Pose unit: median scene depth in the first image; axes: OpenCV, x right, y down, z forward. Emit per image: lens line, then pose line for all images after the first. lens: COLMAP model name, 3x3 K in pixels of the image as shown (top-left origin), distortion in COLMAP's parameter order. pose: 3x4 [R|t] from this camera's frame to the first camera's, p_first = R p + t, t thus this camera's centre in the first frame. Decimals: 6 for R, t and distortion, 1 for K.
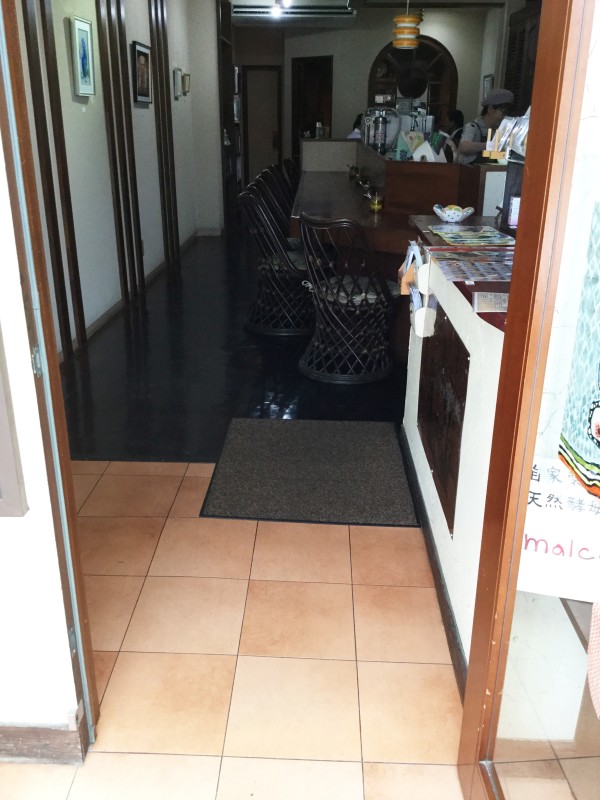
lens RADIAL K [[727.1, 0, 299.0], [0, 727.1, 395.6], [0, 0, 1]] dist [0.148809, -0.334353]
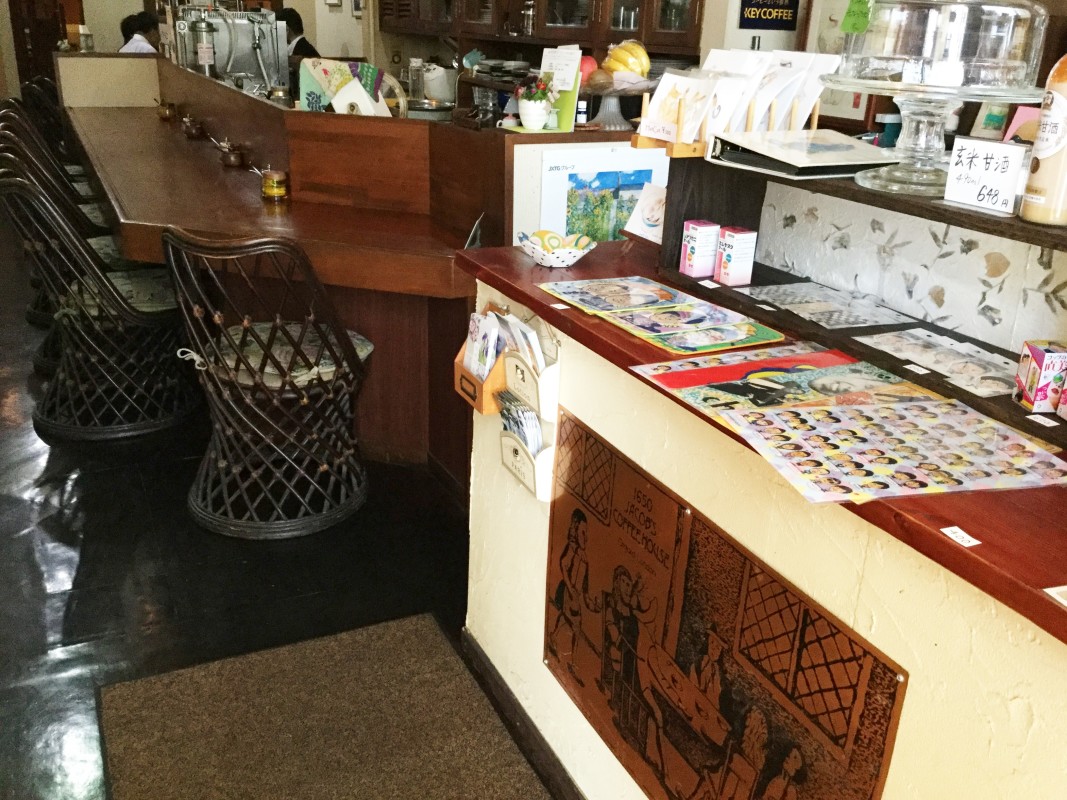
lens RADIAL K [[969.8, 0, 533.5], [0, 969.8, 400.0], [0, 0, 1]] dist [0.148809, -0.334353]
pose [[0.886311, -0.142919, 0.440485, -0.085125], [0.135853, 0.989579, 0.047724, -0.123948], [-0.442715, 0.017543, 0.896491, 0.276133]]
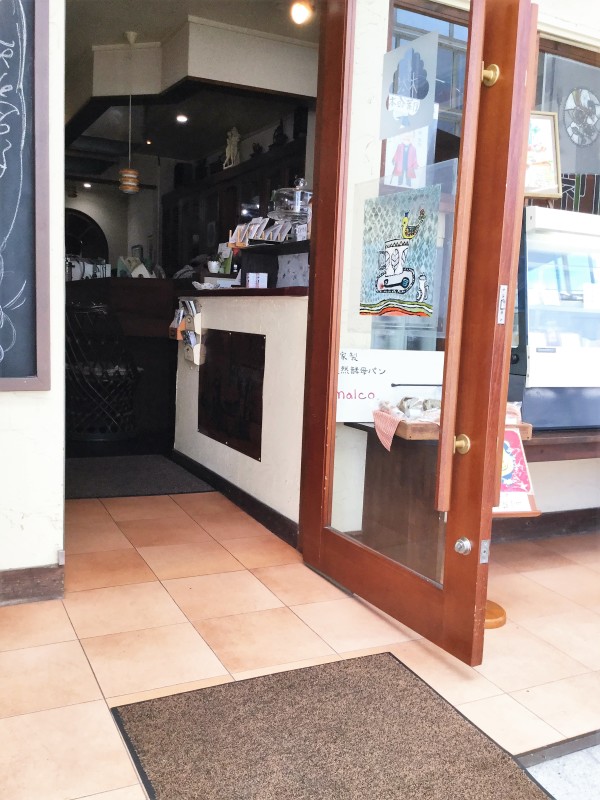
lens RADIAL K [[729.3, 0, 296.1], [0, 729.3, 402.2], [0, 0, 1]] dist [0.122568, -0.242142]
pose [[0.877512, -0.028636, 0.478699, -0.236874], [0.138592, 0.970764, -0.195984, 0.201118], [-0.459092, 0.238323, 0.855825, -0.194339]]
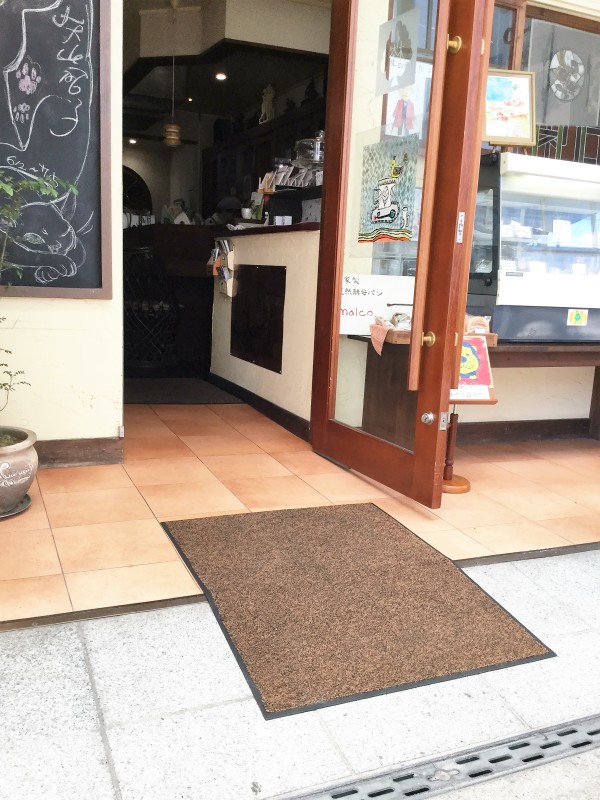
lens RADIAL K [[717.1, 0, 295.4], [0, 717.1, 402.1], [0, 0, 1]] dist [0.110976, -0.218879]
pose [[0.901897, -0.042721, 0.429834, -0.277332], [0.116272, 0.982379, -0.146331, 0.277125], [-0.416008, 0.181953, 0.890971, -0.311882]]
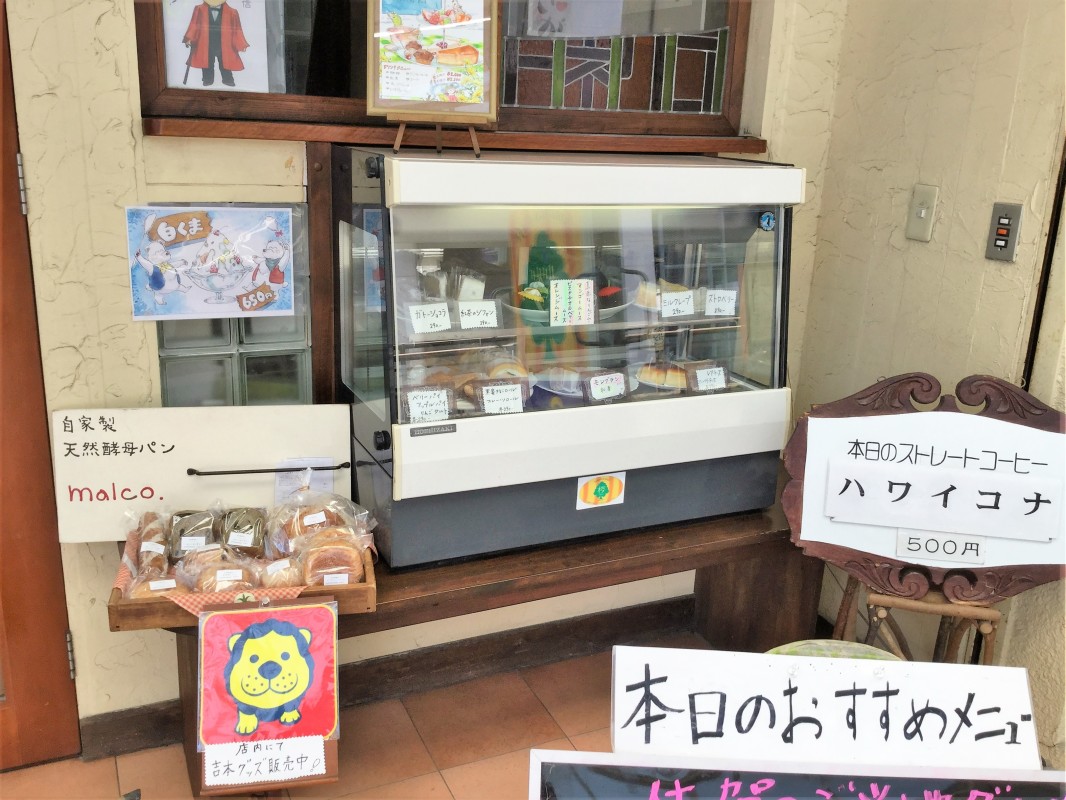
lens RADIAL K [[968.8, 0, 533.0], [0, 968.8, 400.0], [0, 0, 1]] dist [0.148809, -0.334353]
pose [[0.885886, -0.104423, 0.451998, 0.095778], [0.131383, 0.990920, -0.028573, 0.067877], [-0.444911, 0.084697, 0.891561, -0.184663]]
